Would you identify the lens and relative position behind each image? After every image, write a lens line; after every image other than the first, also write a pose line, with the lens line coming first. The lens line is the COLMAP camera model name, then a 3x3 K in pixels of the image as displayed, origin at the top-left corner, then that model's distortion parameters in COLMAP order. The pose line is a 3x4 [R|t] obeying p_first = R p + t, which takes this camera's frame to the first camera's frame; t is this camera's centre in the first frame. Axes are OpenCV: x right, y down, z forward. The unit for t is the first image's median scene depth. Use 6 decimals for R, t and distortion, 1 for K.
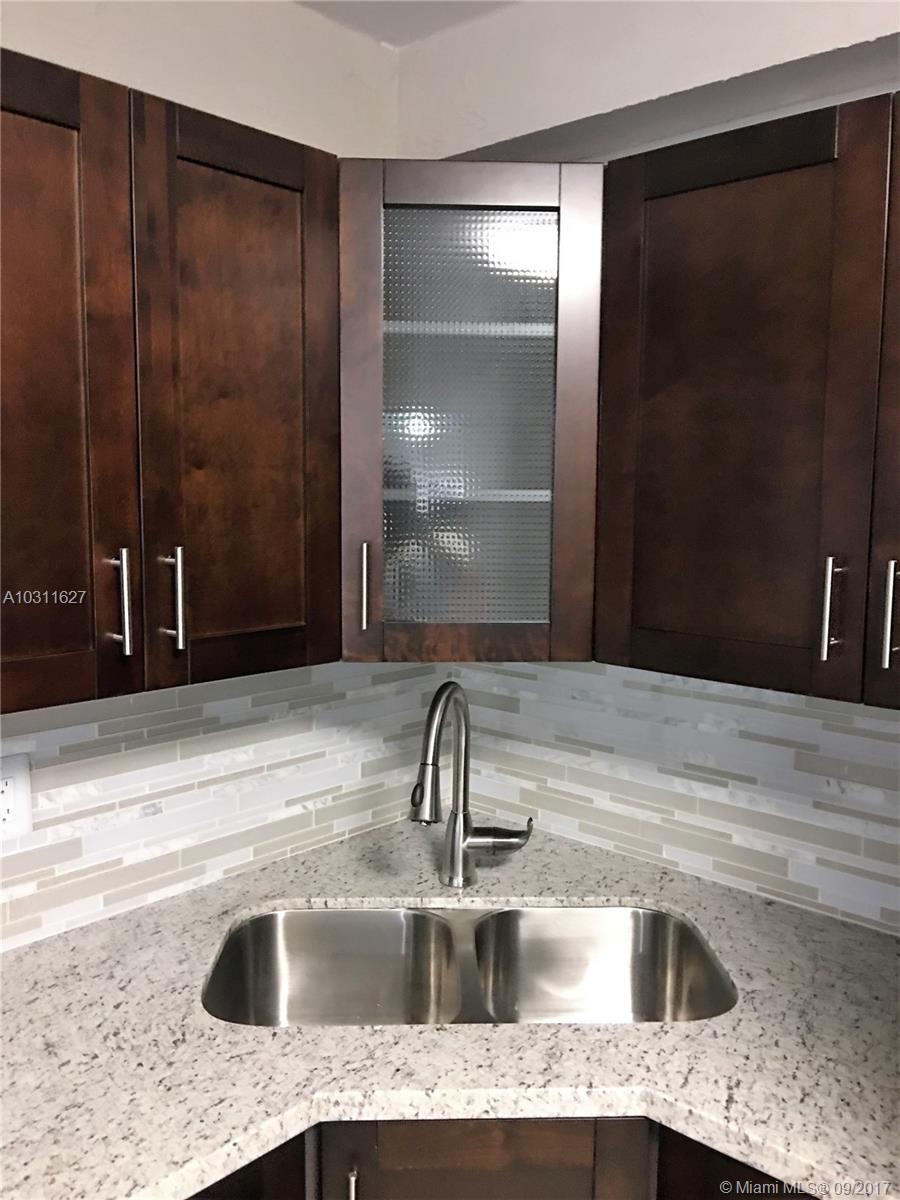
lens RADIAL K [[1006.6, 0, 449.9], [0, 1006.6, 598.4], [0, 0, 1]] dist [0.076292, -0.125722]
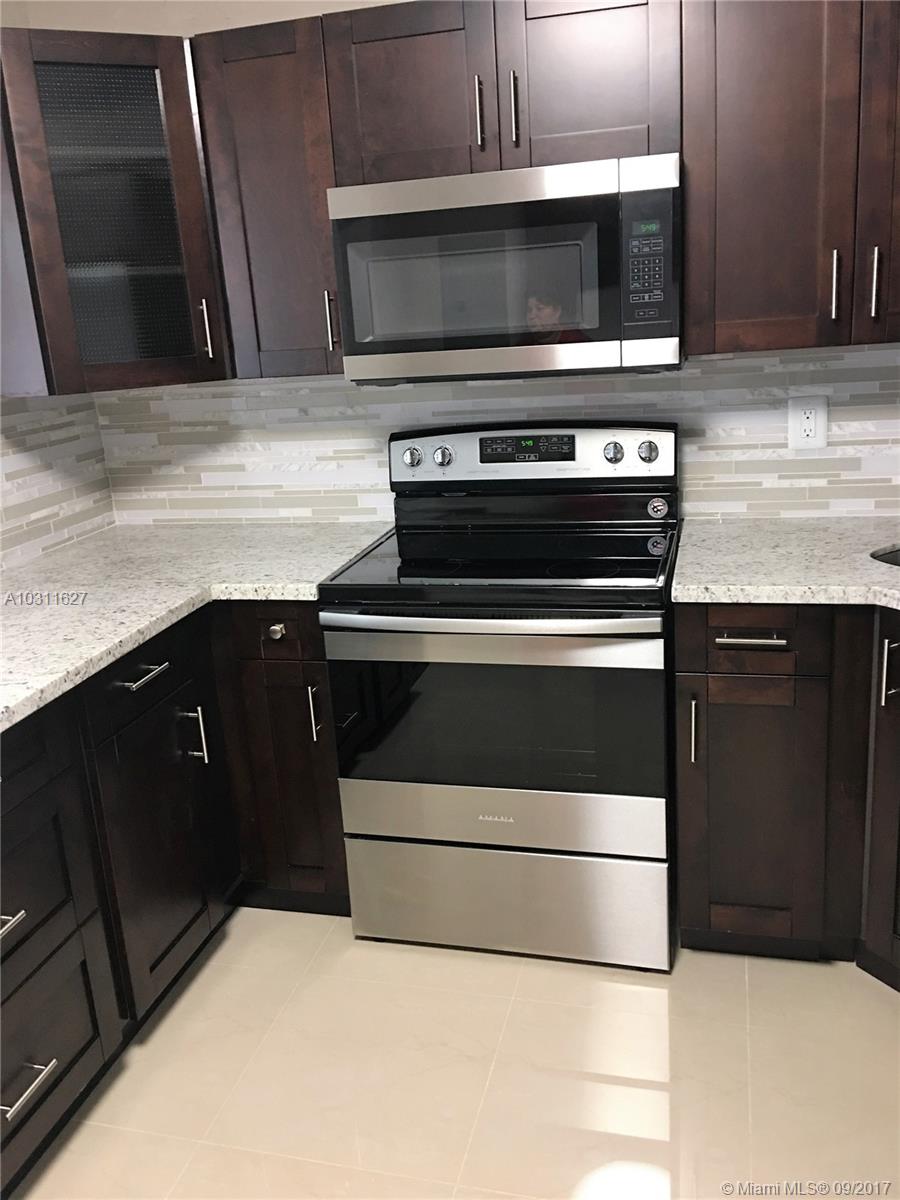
lens RADIAL K [[1006.6, 0, 448.4], [0, 1006.6, 596.1], [0, 0, 1]] dist [0.076292, -0.125722]
pose [[0.462687, 0.207611, -0.861869, 0.689912], [-0.021426, 0.974527, 0.223246, 0.106854], [0.886263, -0.084826, 0.455349, -0.256074]]
